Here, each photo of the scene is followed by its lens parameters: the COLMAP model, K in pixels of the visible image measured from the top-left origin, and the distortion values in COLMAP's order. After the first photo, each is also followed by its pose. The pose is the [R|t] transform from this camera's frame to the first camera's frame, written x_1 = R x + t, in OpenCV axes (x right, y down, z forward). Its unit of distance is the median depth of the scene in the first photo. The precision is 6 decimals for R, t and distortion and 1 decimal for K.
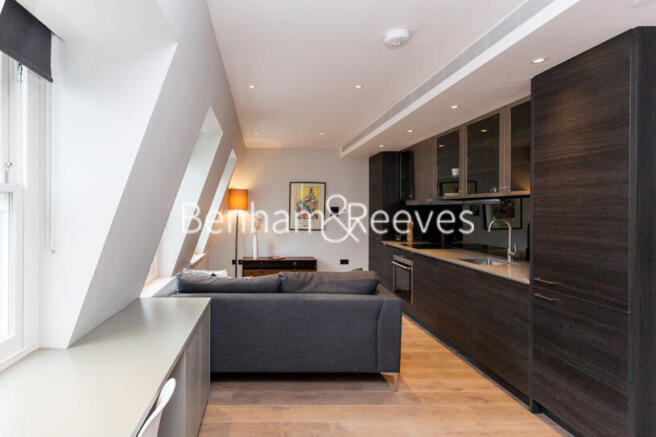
lens RADIAL K [[314.6, 0, 328.0], [0, 314.6, 218.5], [0, 0, 1]] dist [0.000936, 0.000109]
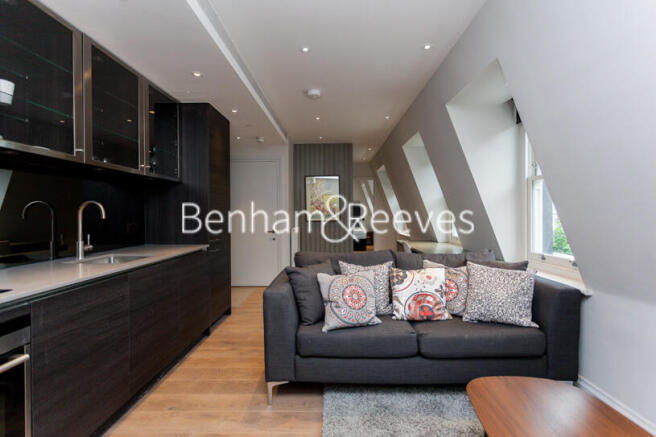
lens RADIAL K [[314.6, 0, 328.0], [0, 314.6, 218.5], [0, 0, 1]] dist [0.000936, 0.000109]
pose [[-0.982282, -0.006407, 0.187299, -0.115833], [-0.003318, 0.999853, 0.016797, 0.030021], [-0.187379, 0.015878, -0.982159, 1.638523]]
